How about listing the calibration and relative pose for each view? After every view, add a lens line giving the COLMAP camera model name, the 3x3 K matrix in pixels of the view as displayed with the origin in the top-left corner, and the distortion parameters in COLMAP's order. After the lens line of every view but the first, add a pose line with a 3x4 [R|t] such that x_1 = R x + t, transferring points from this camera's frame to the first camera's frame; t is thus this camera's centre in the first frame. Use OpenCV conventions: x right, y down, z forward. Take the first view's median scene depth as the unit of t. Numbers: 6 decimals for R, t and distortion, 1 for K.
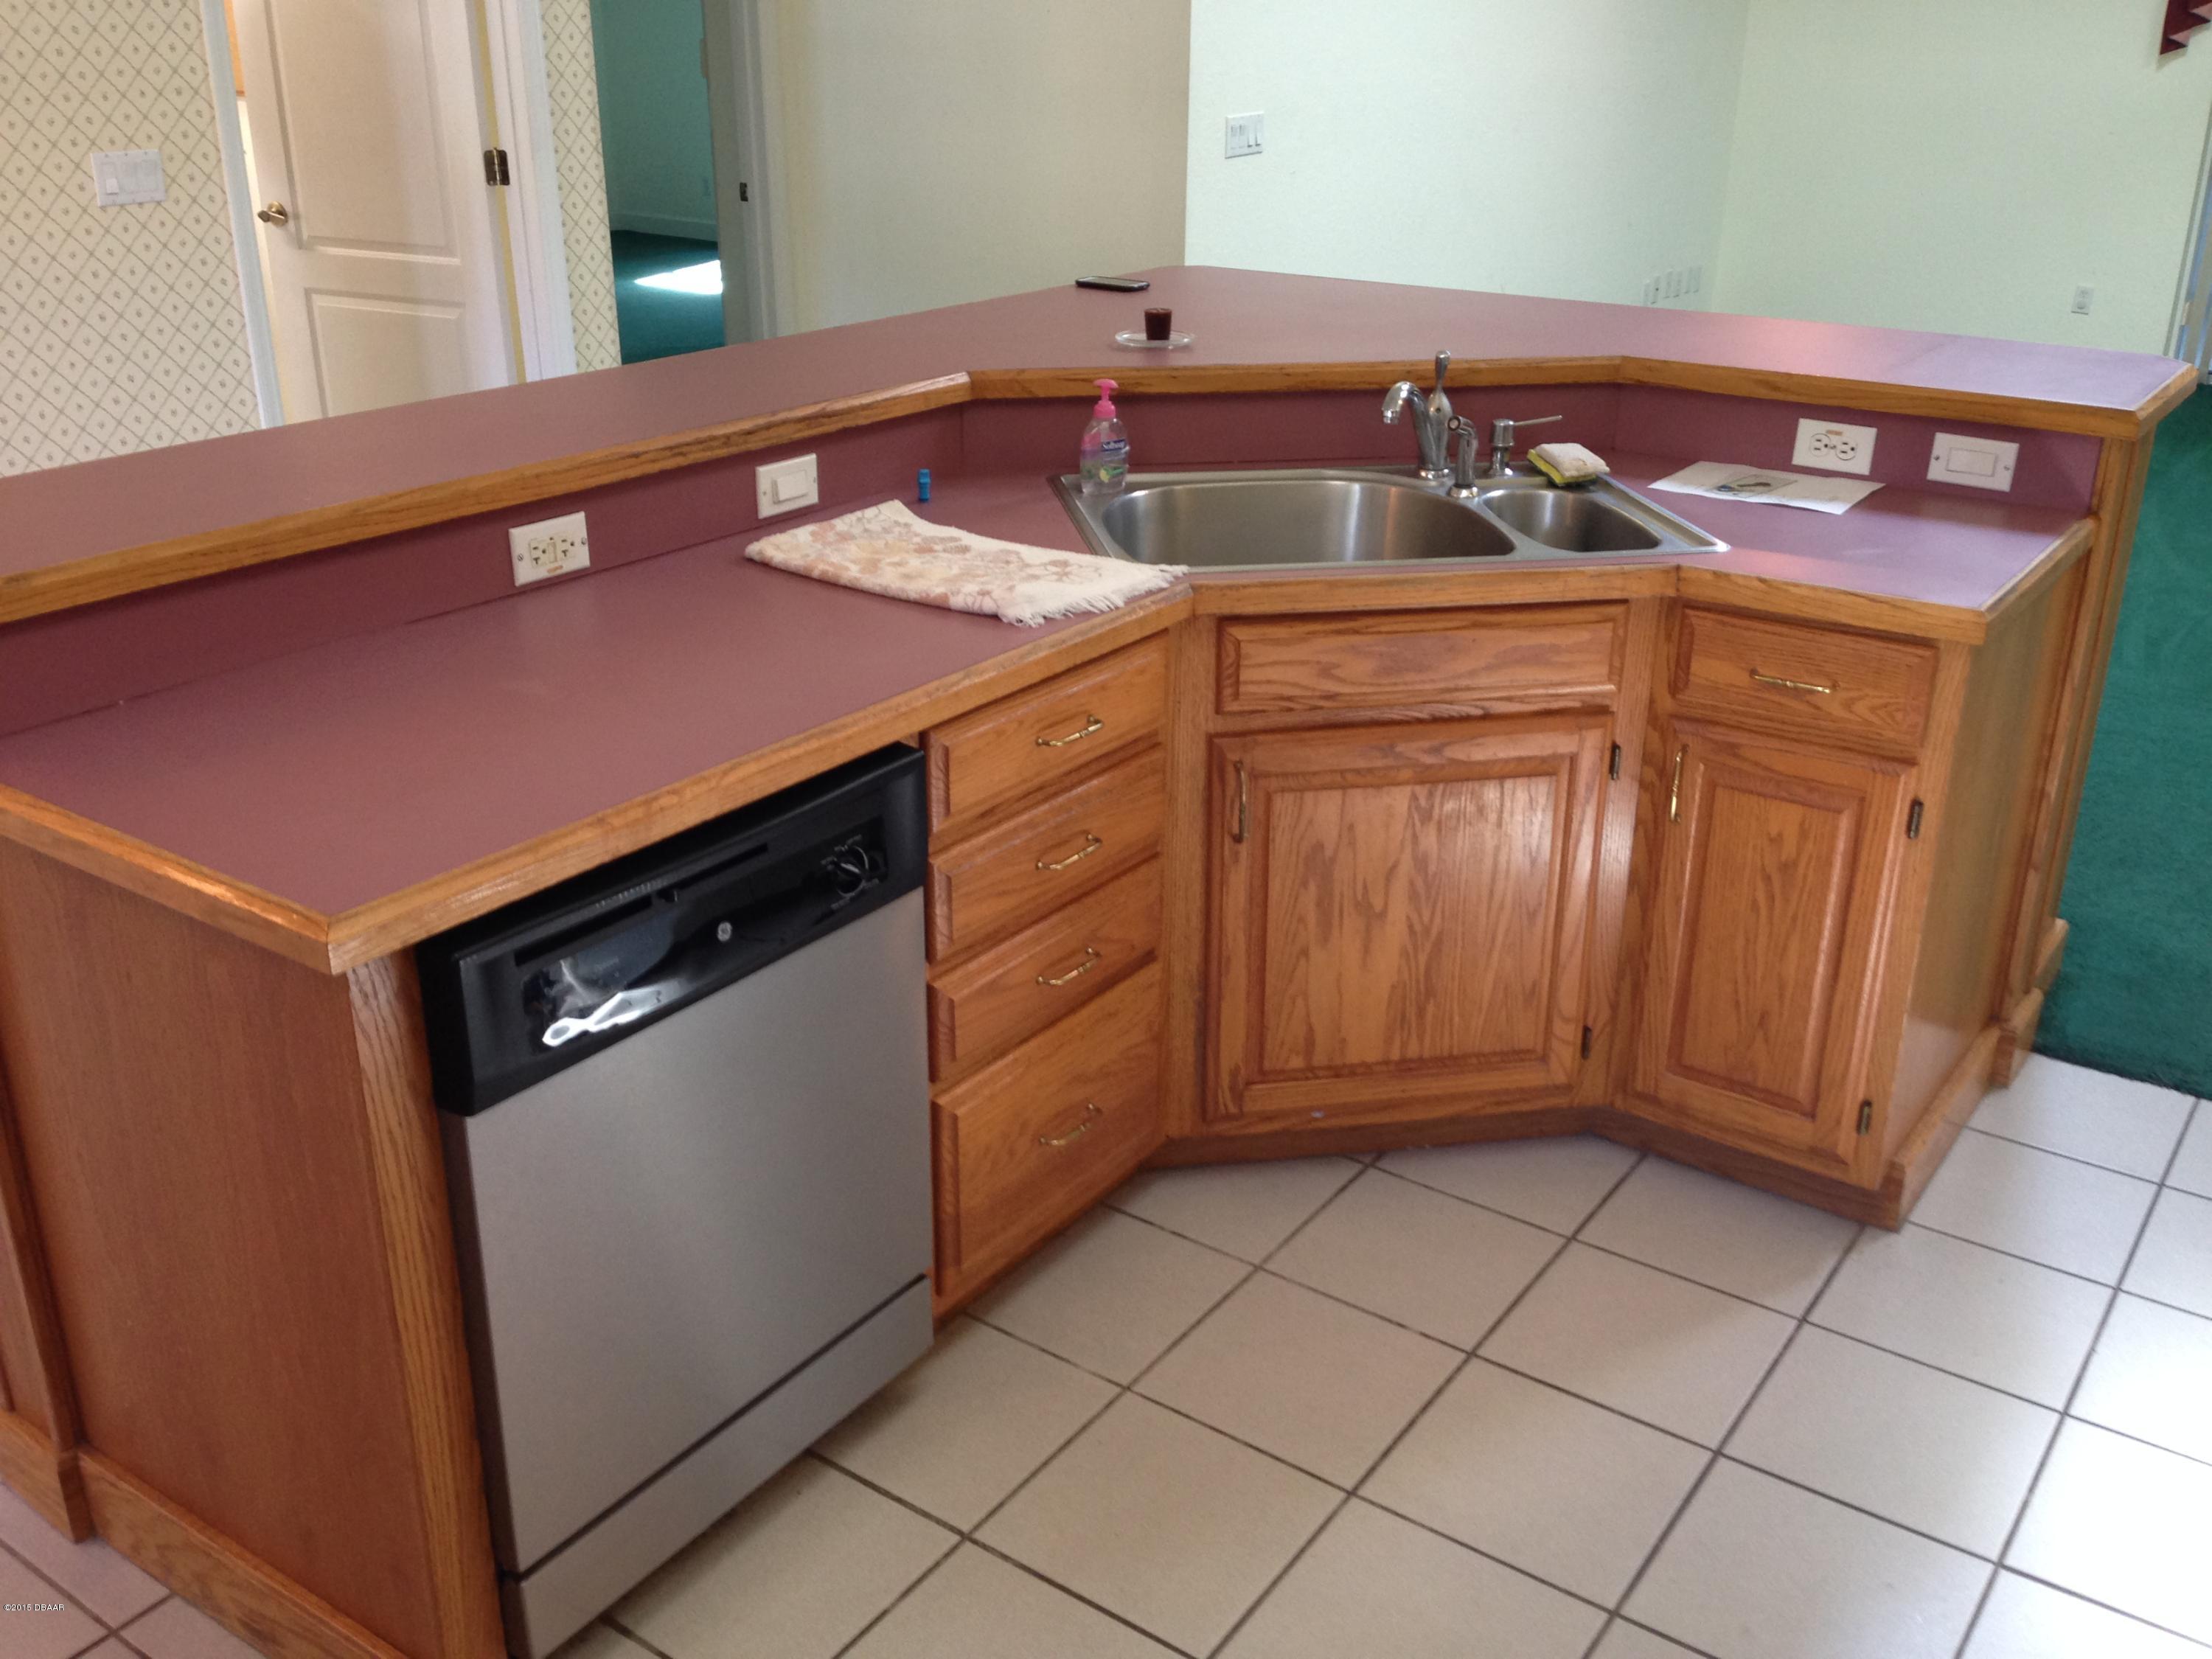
lens RADIAL K [[2019.1, 0, 1105.2], [0, 2019.1, 816.8], [0, 0, 1]] dist [0.111896, -0.236489]
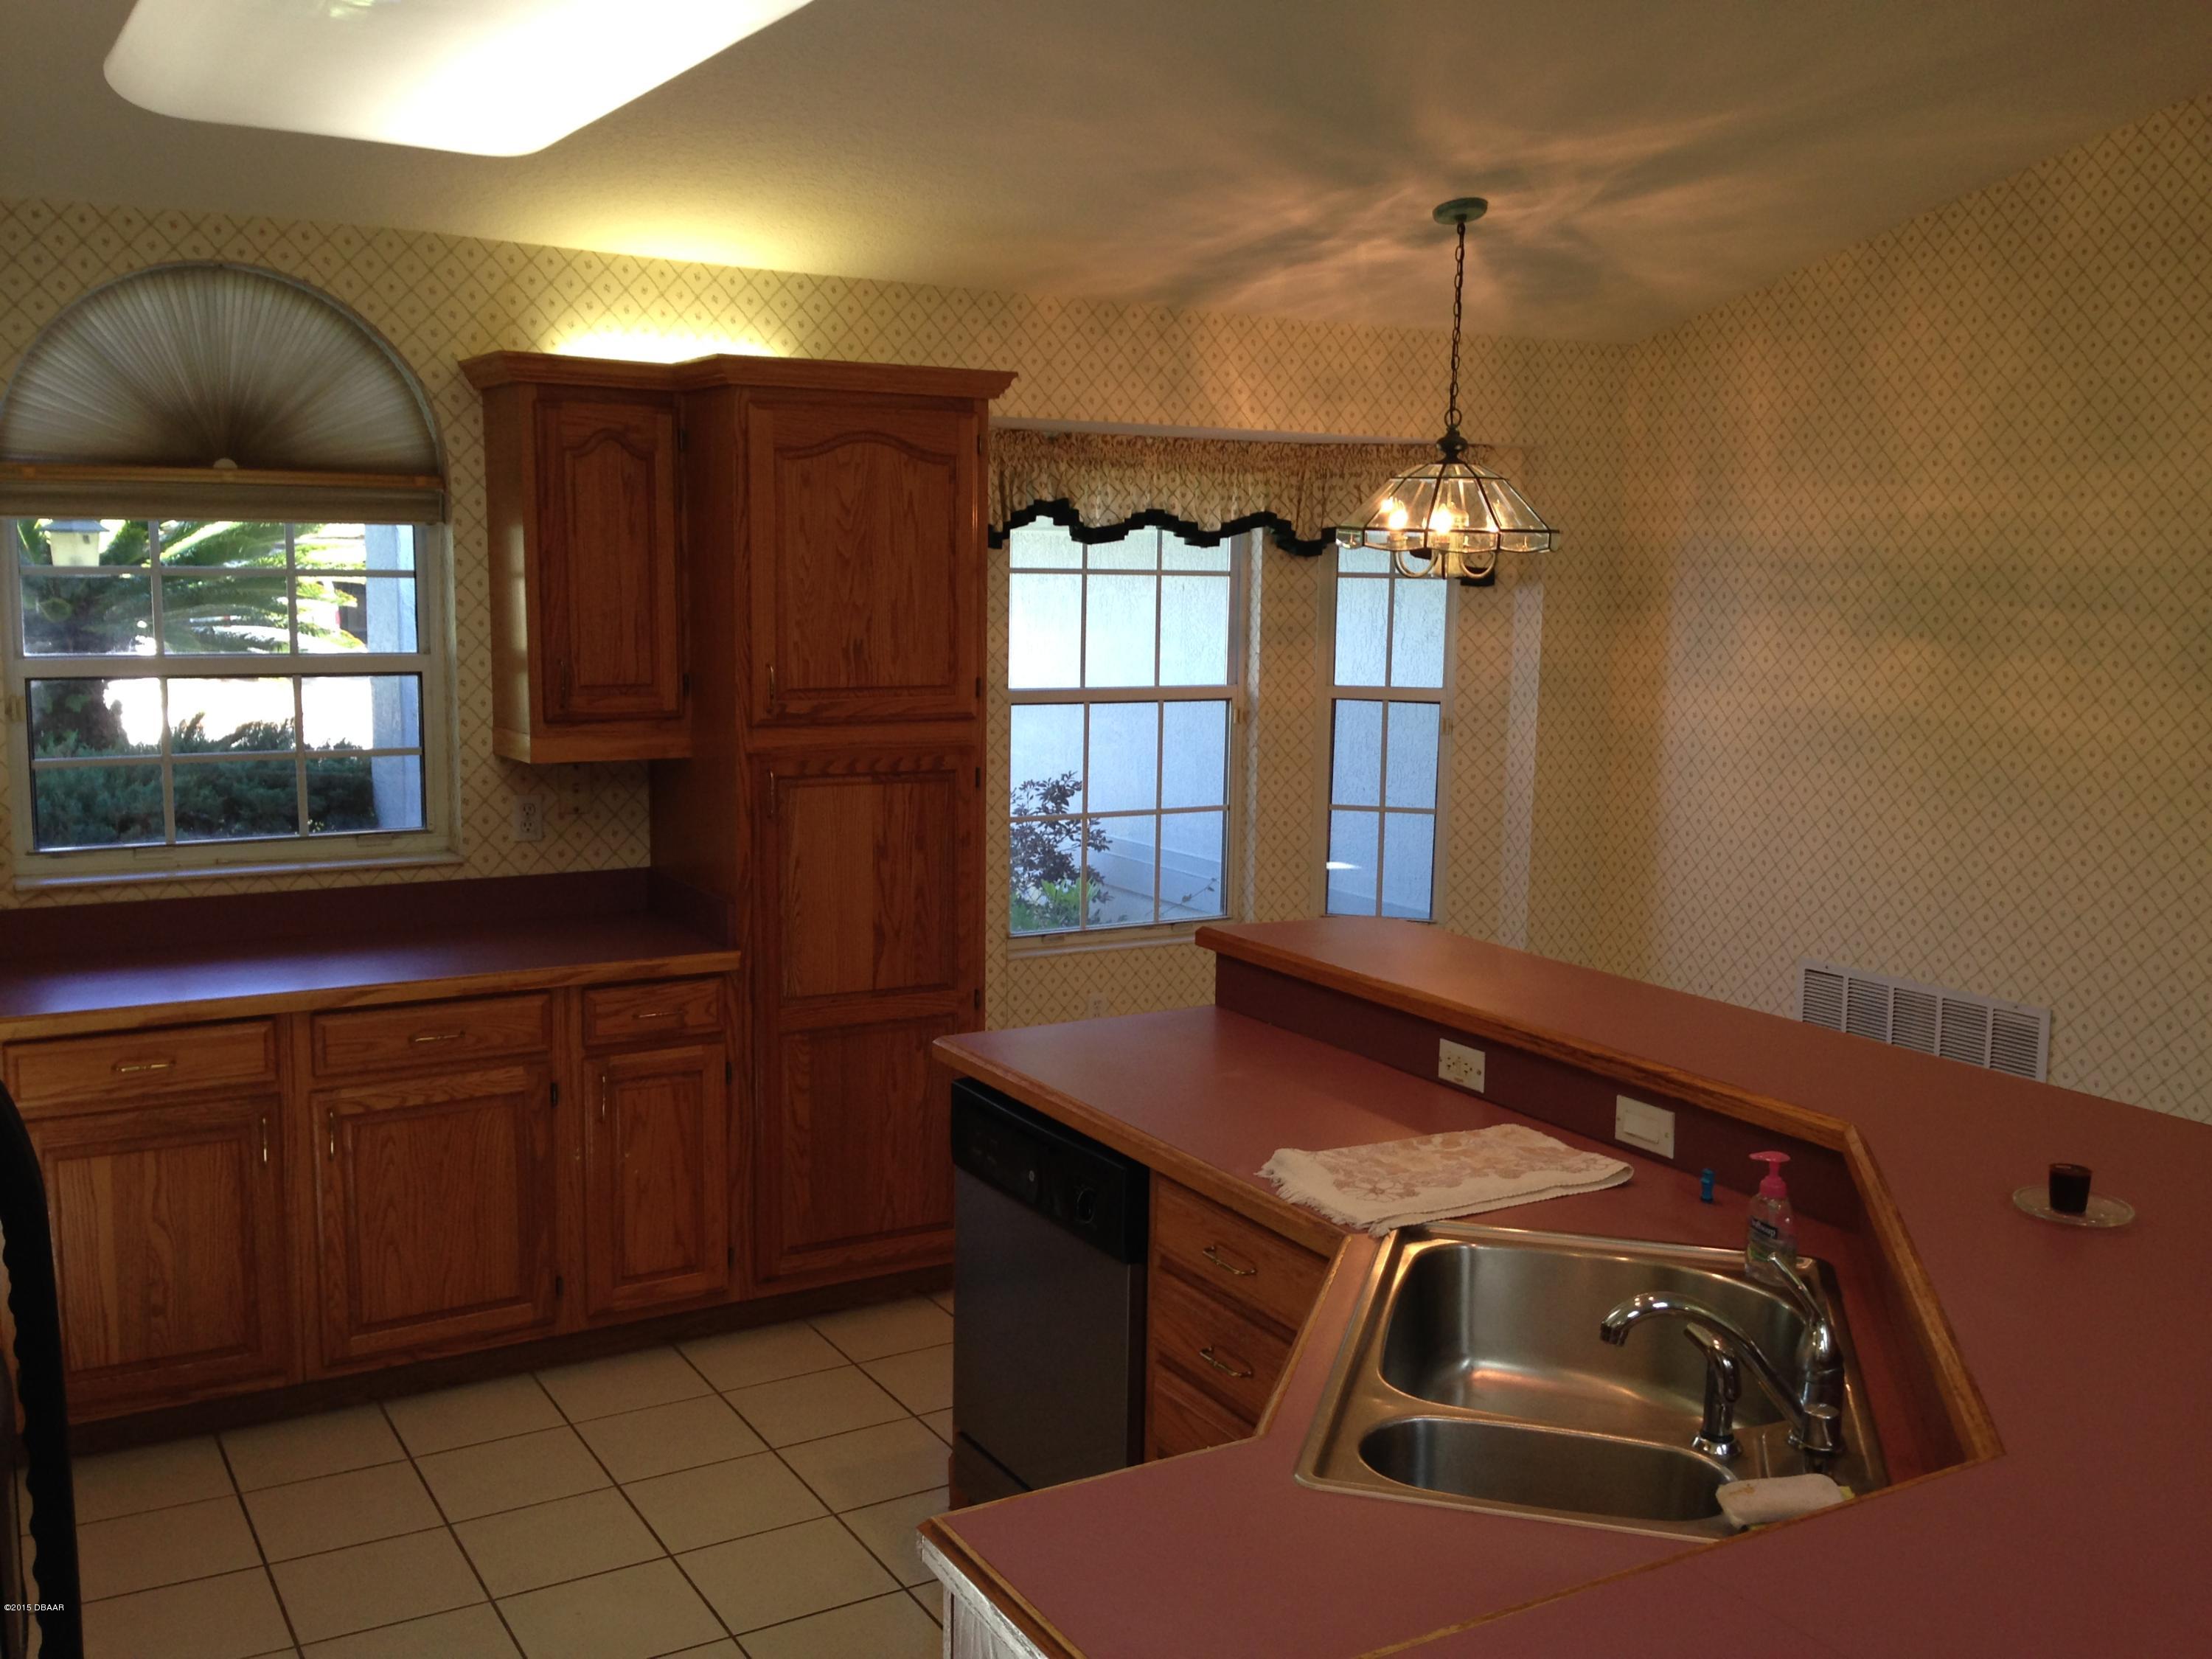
lens RADIAL K [[2019.1, 0, 1105.2], [0, 2019.1, 816.8], [0, 0, 1]] dist [0.111896, -0.236489]
pose [[-0.398469, 0.108367, -0.910757, 1.074766], [-0.360822, 0.894405, 0.264286, -0.565093], [0.843226, 0.433931, -0.317291, 1.165354]]
